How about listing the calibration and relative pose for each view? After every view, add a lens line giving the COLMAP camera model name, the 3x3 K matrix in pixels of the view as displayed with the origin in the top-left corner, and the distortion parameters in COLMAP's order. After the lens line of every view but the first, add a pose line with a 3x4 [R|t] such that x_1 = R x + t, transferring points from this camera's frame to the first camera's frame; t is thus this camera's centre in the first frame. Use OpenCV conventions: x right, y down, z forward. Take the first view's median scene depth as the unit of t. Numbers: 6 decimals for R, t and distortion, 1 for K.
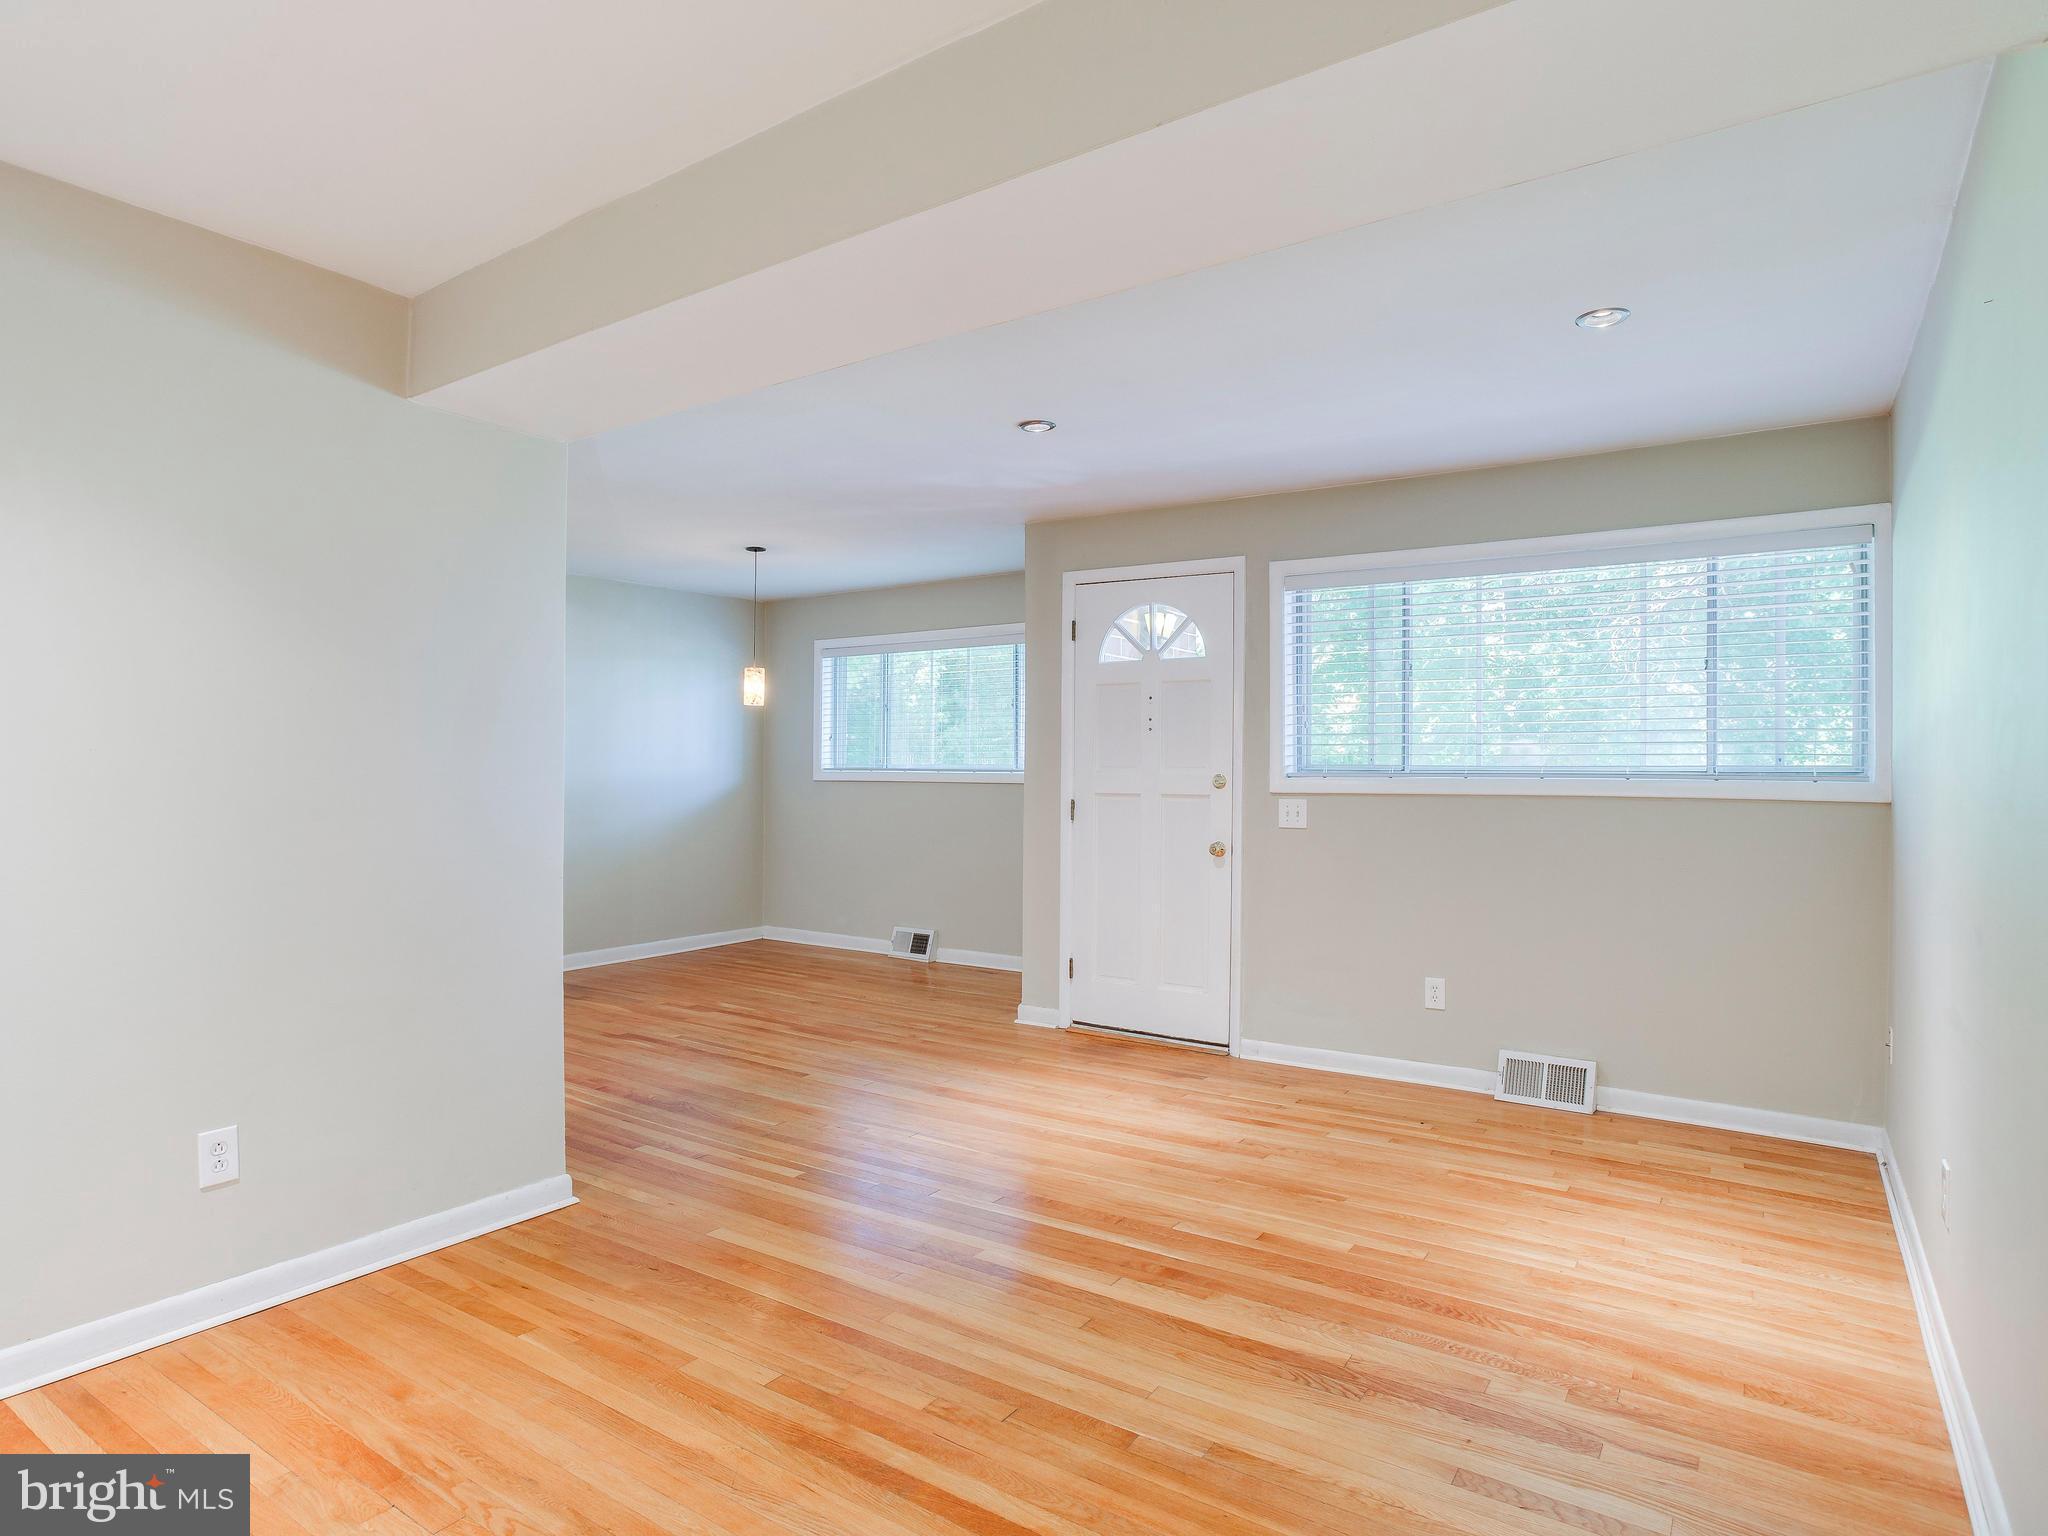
lens RADIAL K [[1131.6, 0, 1031.8], [0, 1131.6, 770.1], [0, 0, 1]] dist [-0.064127, 0.025999]
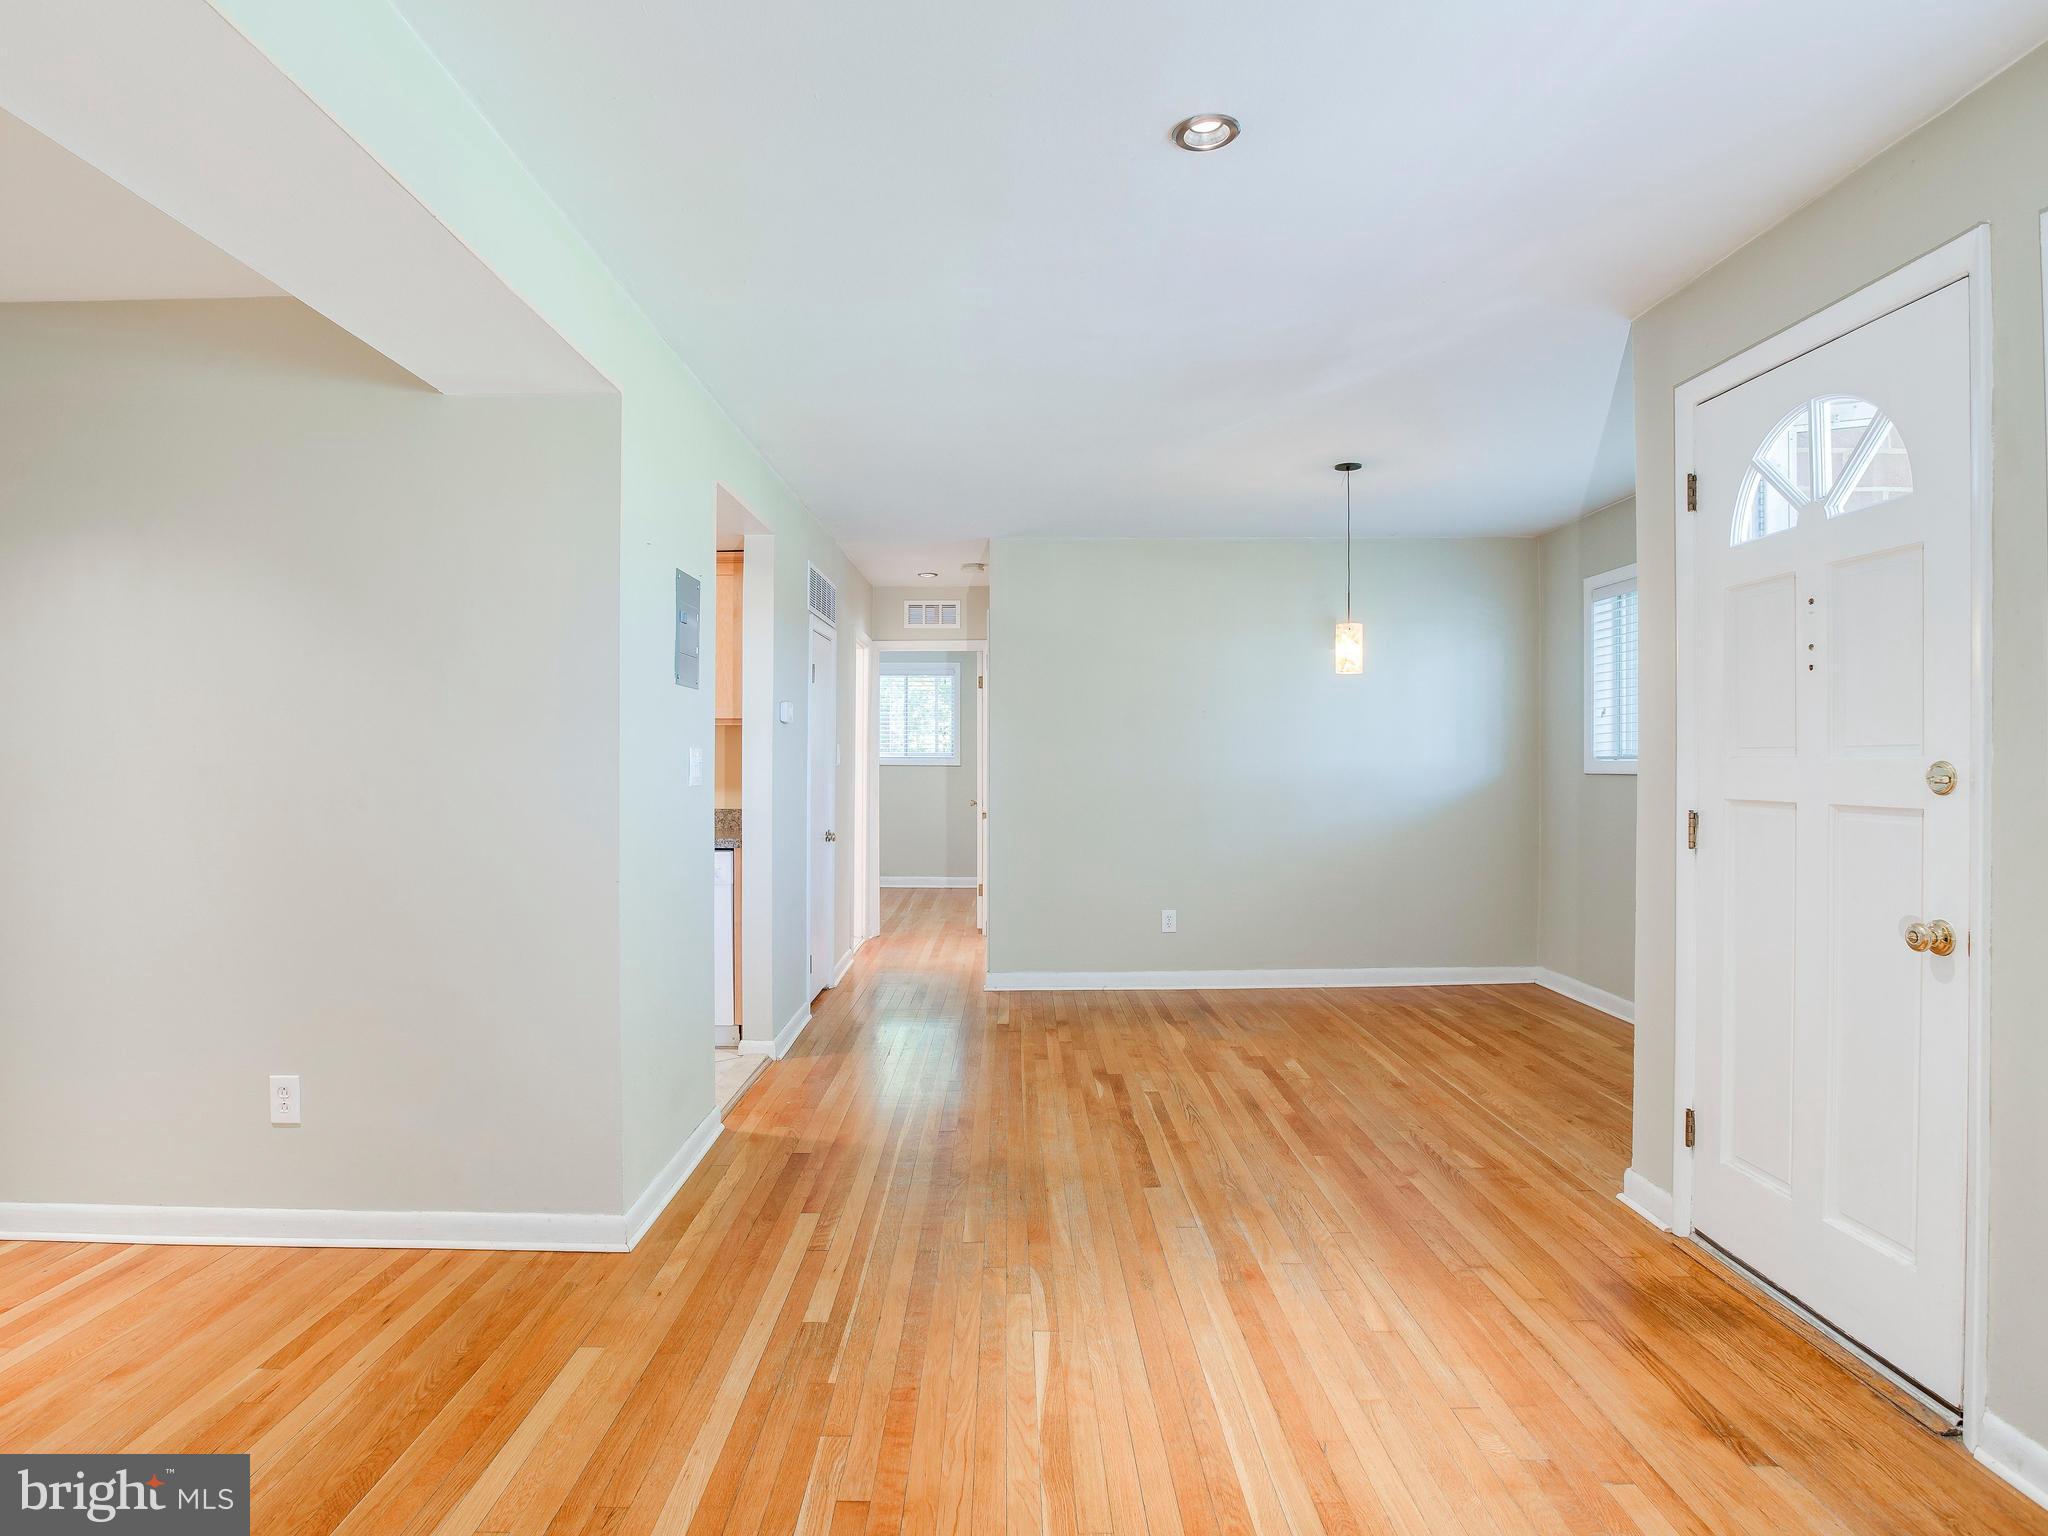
lens RADIAL K [[1131.6, 0, 1018.9], [0, 1131.6, 758.4], [0, 0, 1]] dist [-0.064127, 0.025999]
pose [[0.556684, -0.008690, -0.830679, 0.329312], [0.005554, 0.999962, -0.006739, 0.003676], [0.830706, -0.000862, 0.556711, 0.506973]]
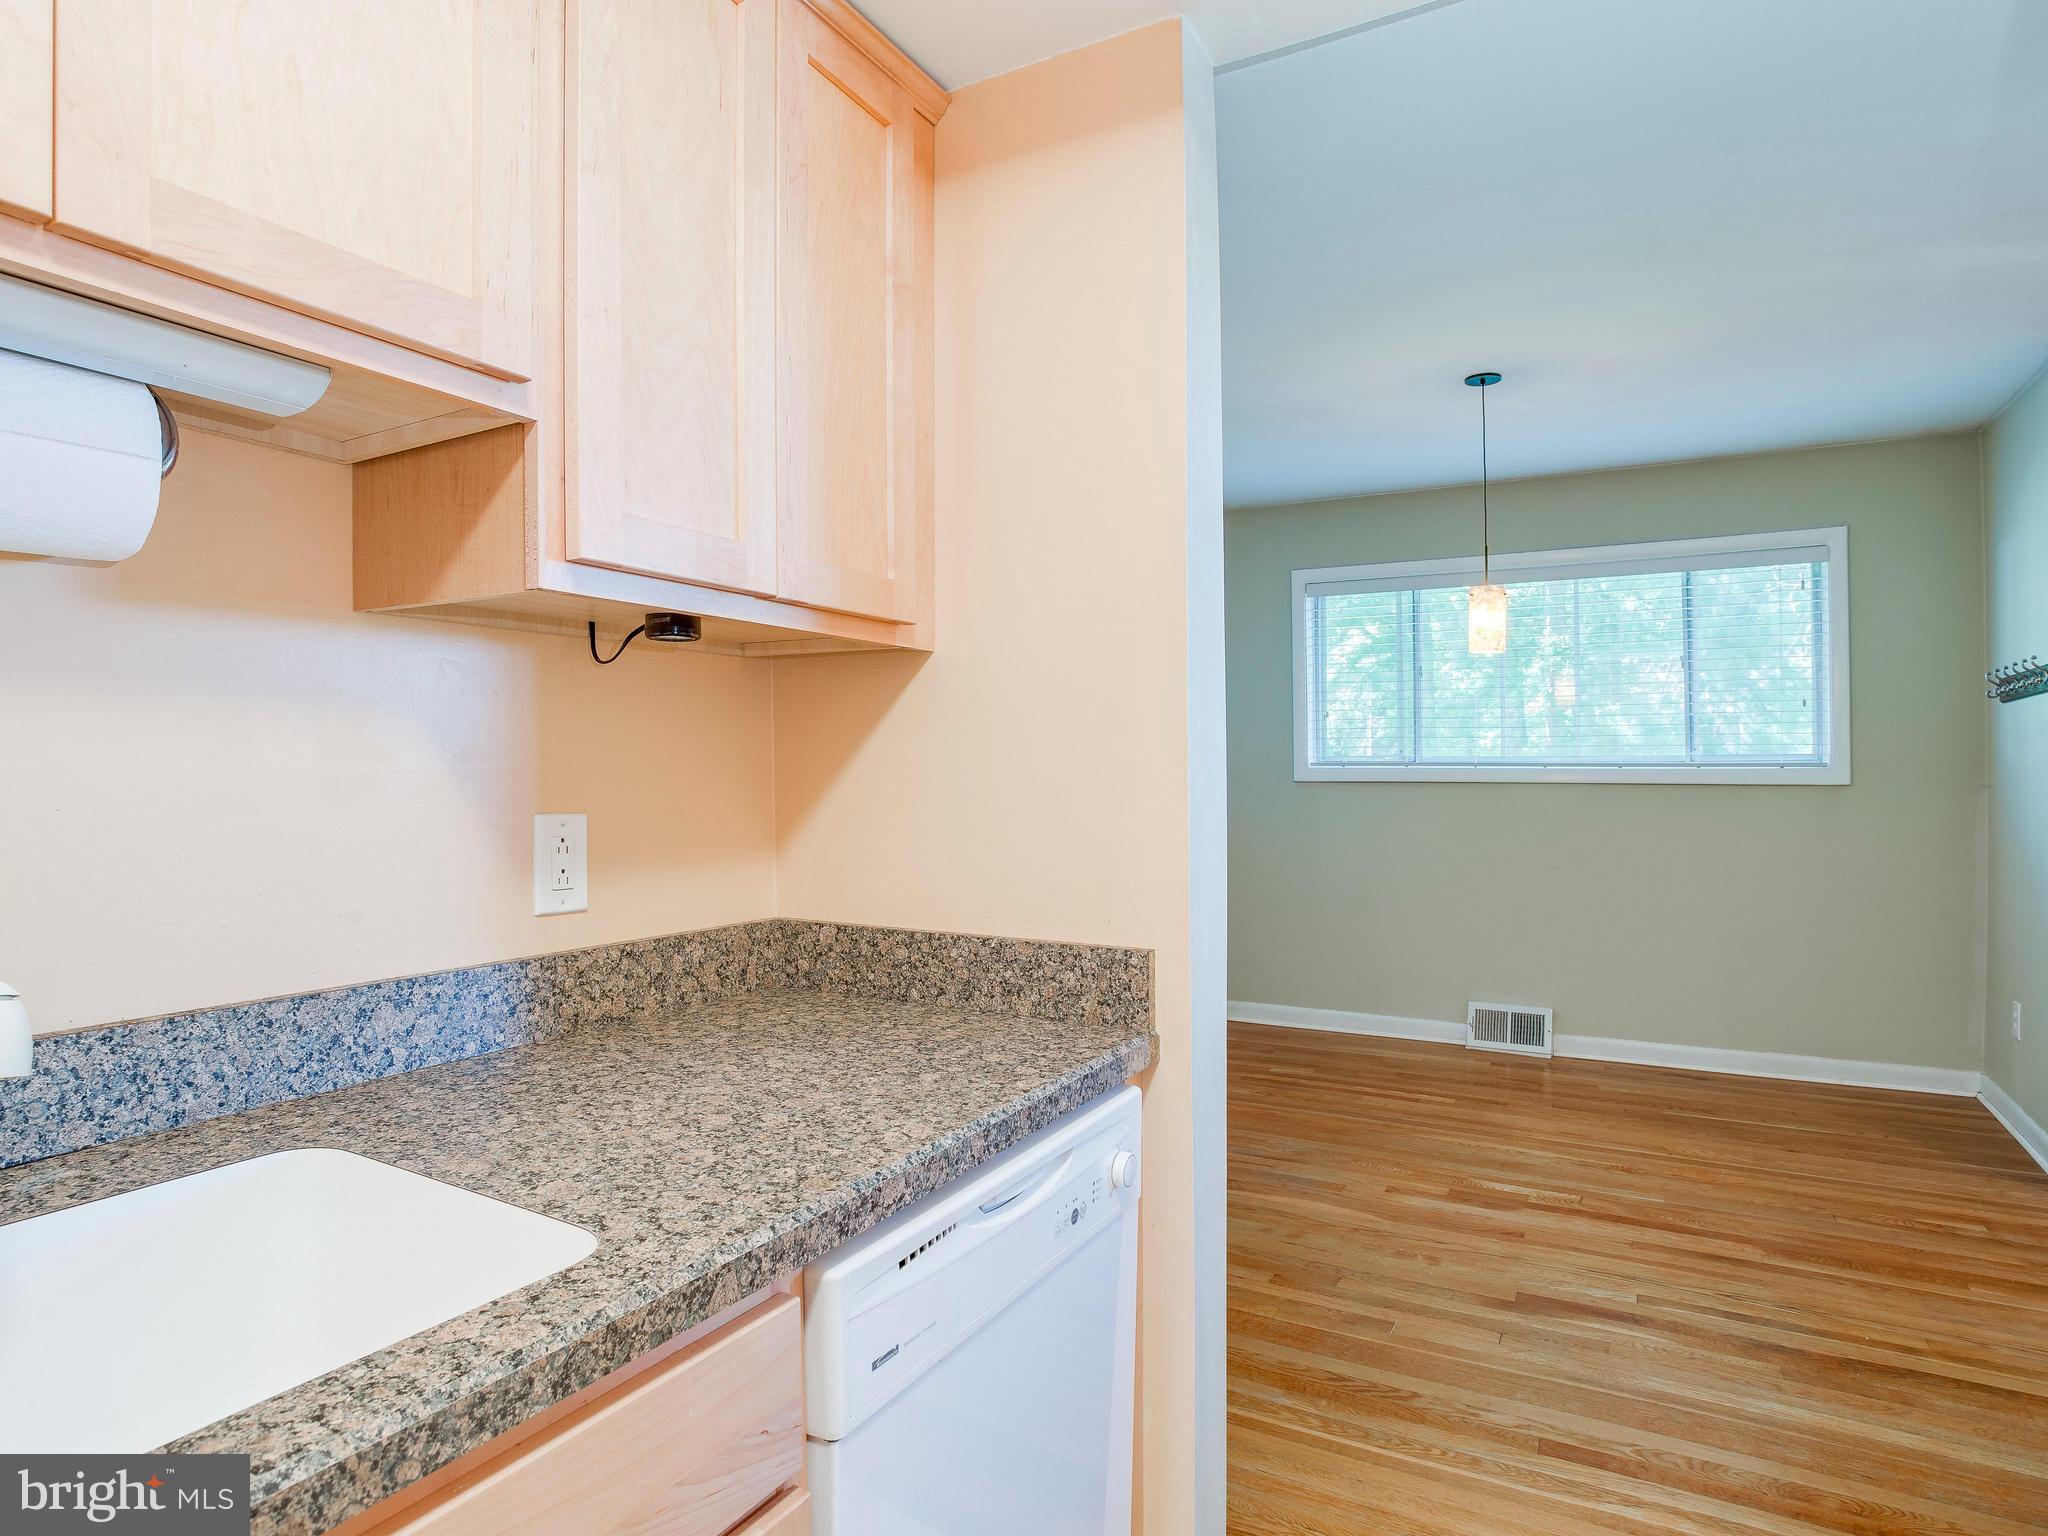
lens RADIAL K [[1131.6, 0, 1011.8], [0, 1131.6, 762.9], [0, 0, 1]] dist [-0.064127, 0.025999]
pose [[0.998132, -0.006933, 0.060701, -0.676102], [0.007155, 0.999969, -0.003435, -0.002154], [-0.060675, 0.003863, 0.998150, 0.566462]]
